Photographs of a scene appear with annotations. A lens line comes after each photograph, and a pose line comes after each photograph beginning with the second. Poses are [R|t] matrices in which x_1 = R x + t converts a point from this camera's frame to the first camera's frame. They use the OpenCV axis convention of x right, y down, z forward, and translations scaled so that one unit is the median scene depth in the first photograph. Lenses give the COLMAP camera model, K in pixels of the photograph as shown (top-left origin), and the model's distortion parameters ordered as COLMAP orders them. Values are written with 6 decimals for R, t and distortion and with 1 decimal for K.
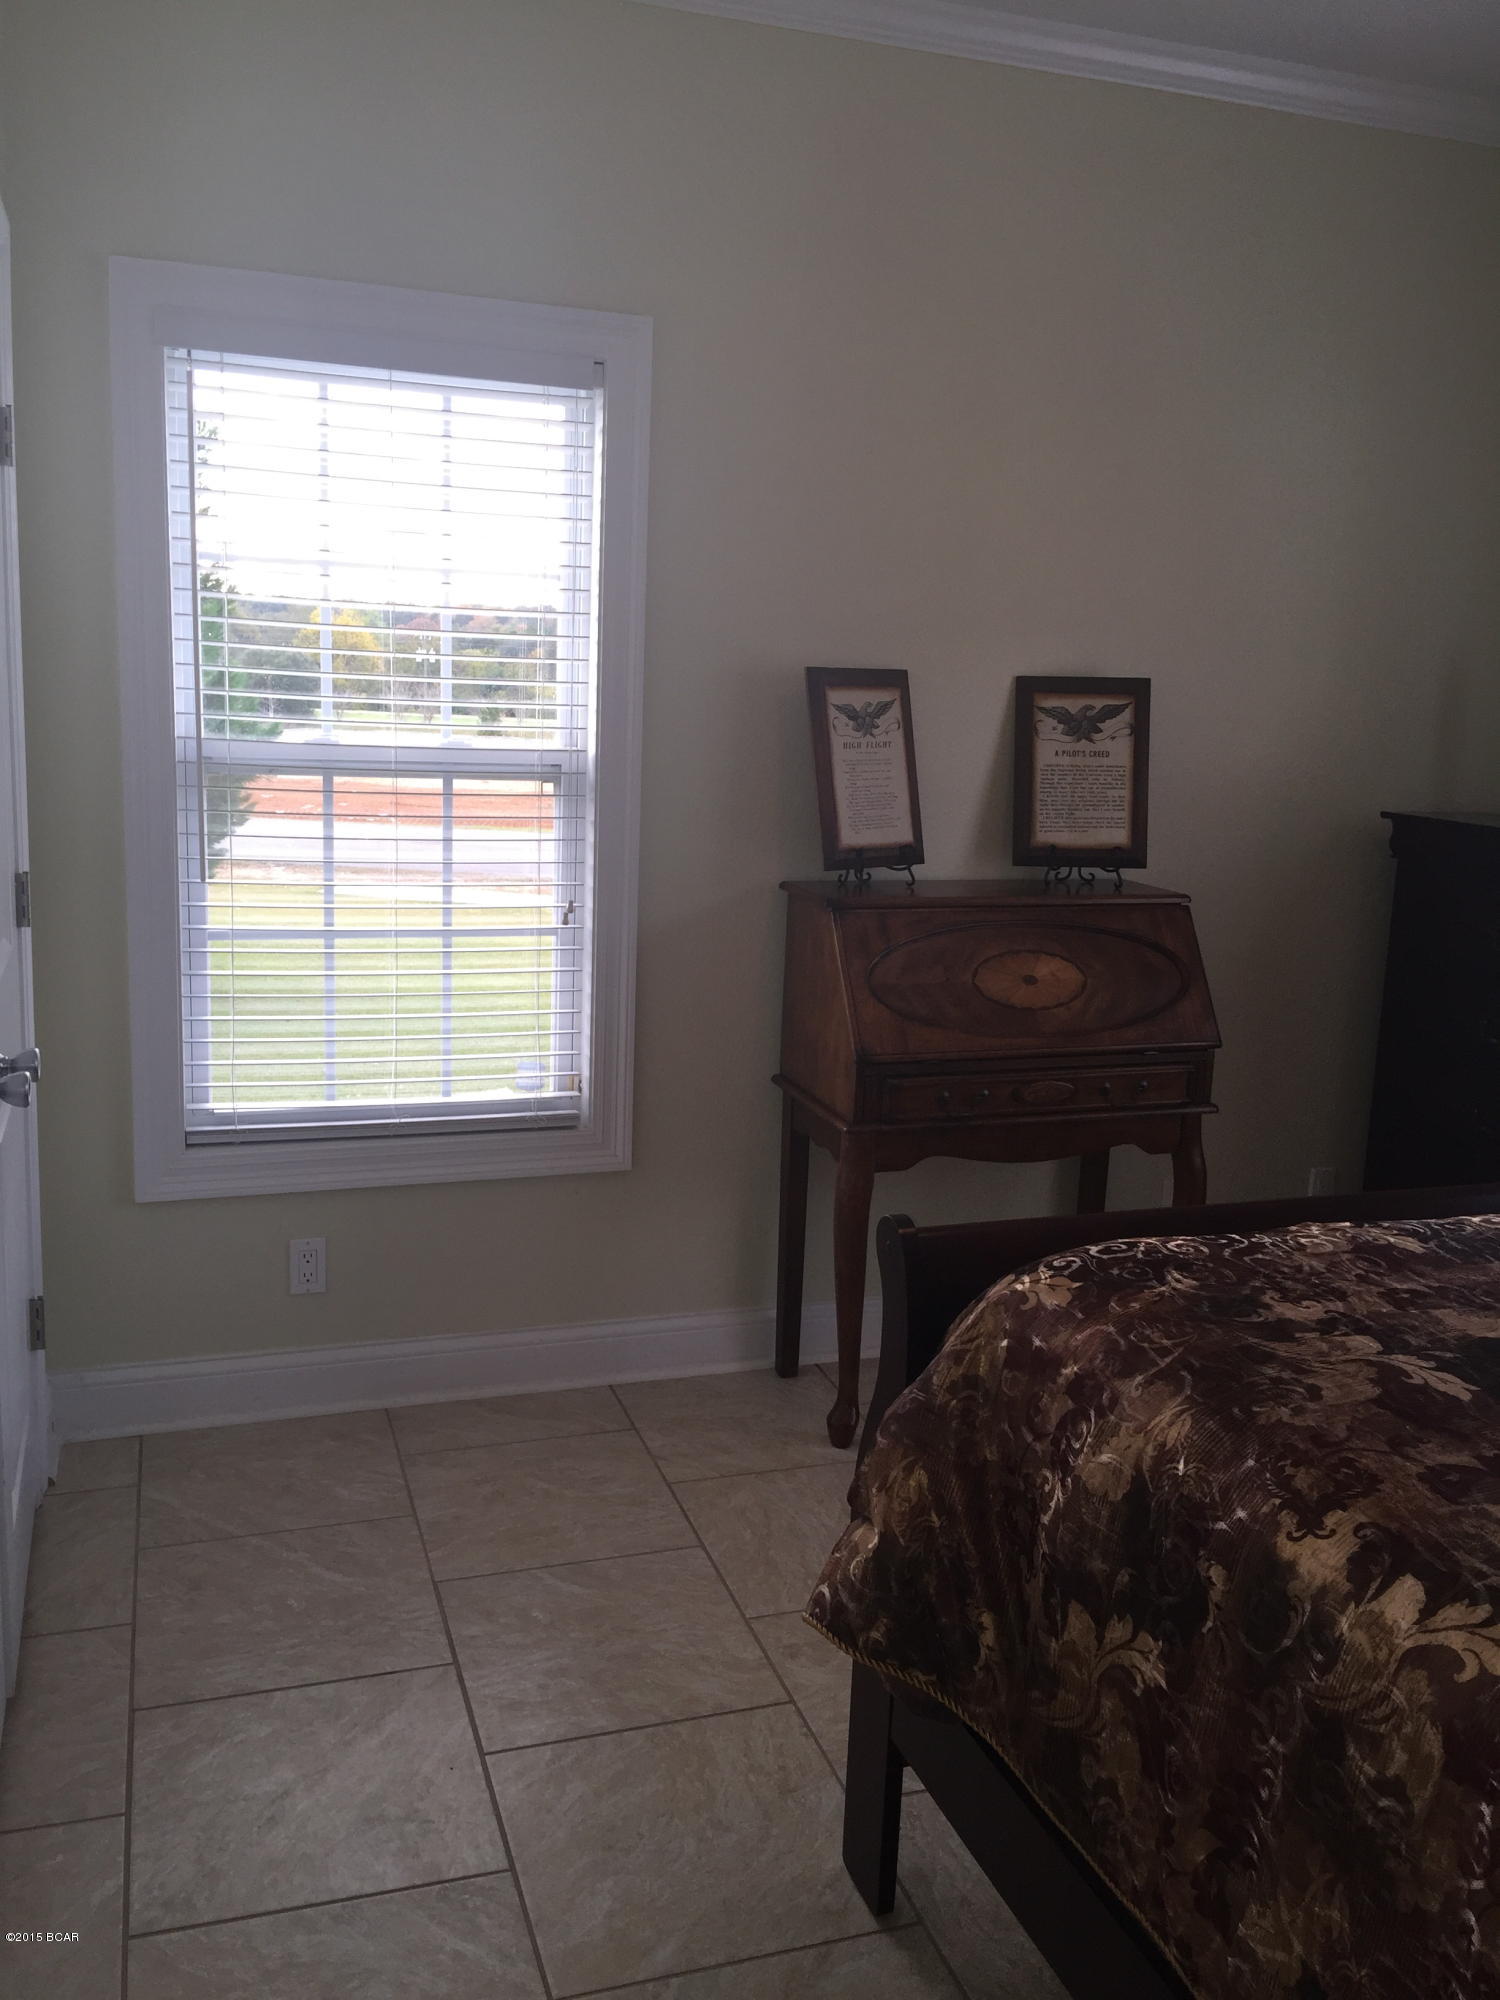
lens RADIAL K [[1695.1, 0, 768.6], [0, 1695.1, 973.2], [0, 0, 1]] dist [0.084525, -0.138509]
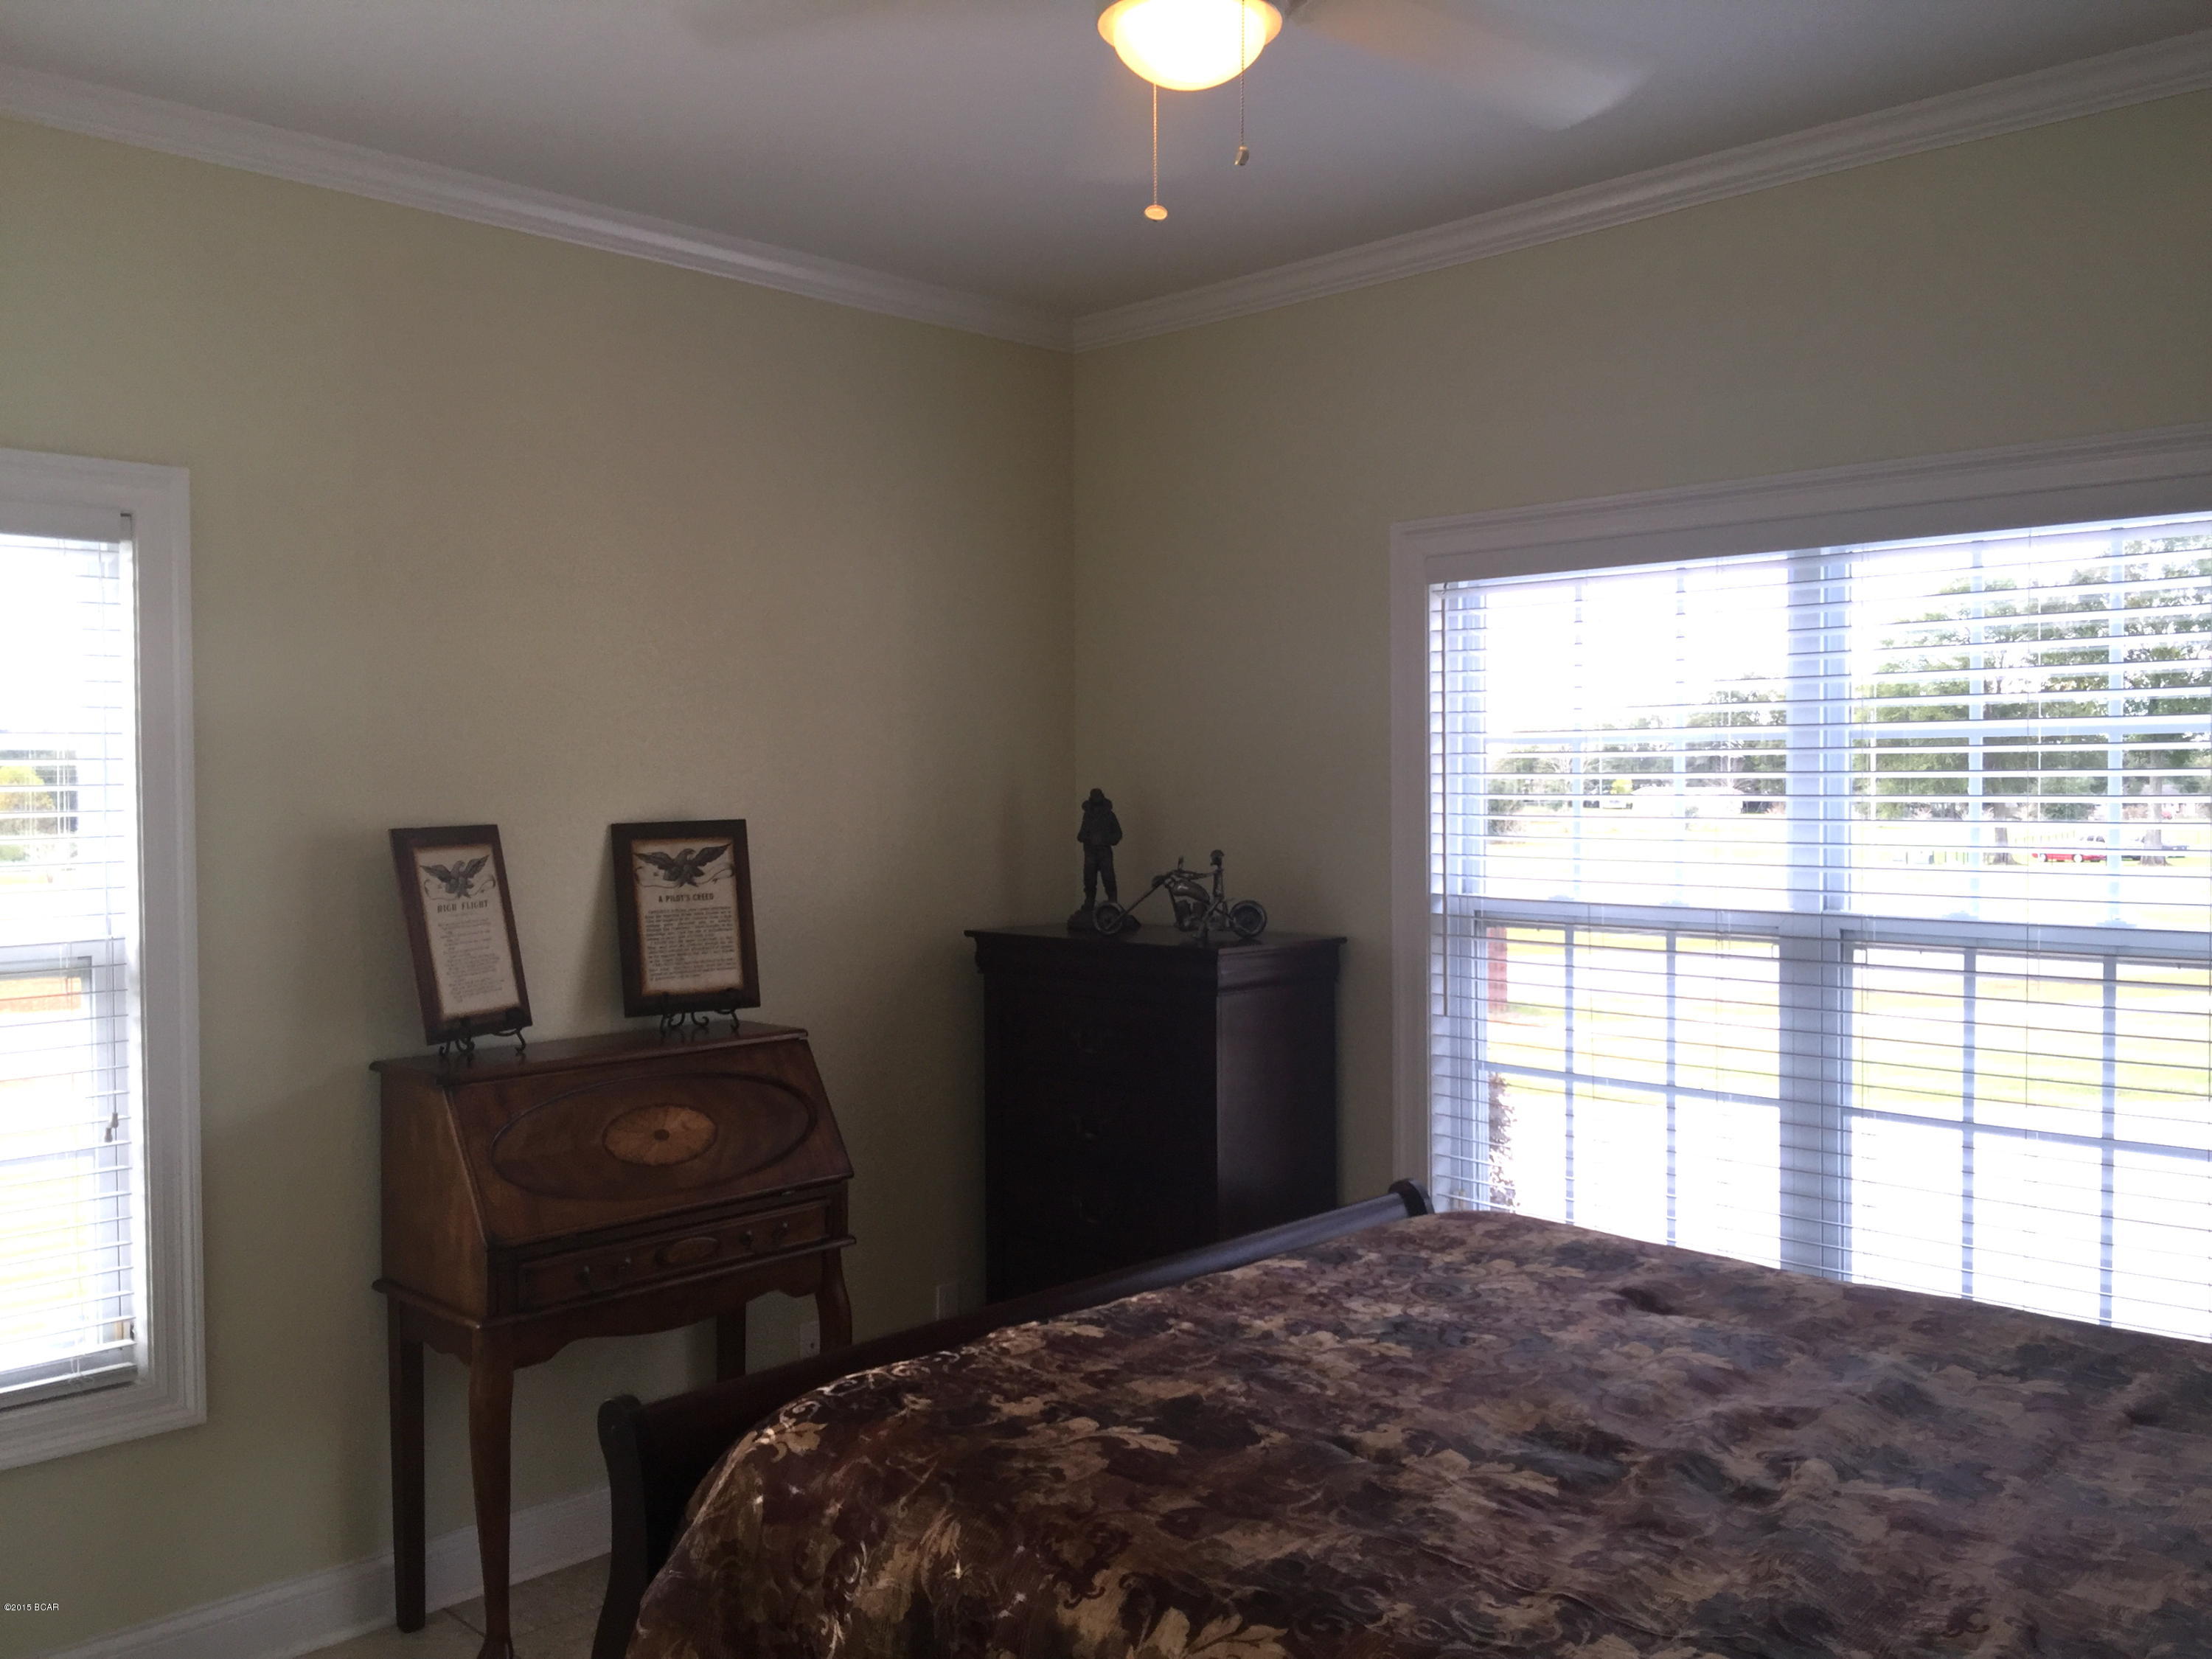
lens RADIAL K [[1874.8, 0, 1110.2], [0, 1874.8, 824.1], [0, 0, 1]] dist [0.084525, -0.138509]
pose [[0.891710, -0.054705, 0.449290, -0.093468], [0.120351, 0.985590, -0.118859, -0.012317], [-0.436314, 0.160061, 0.885444, -0.092074]]
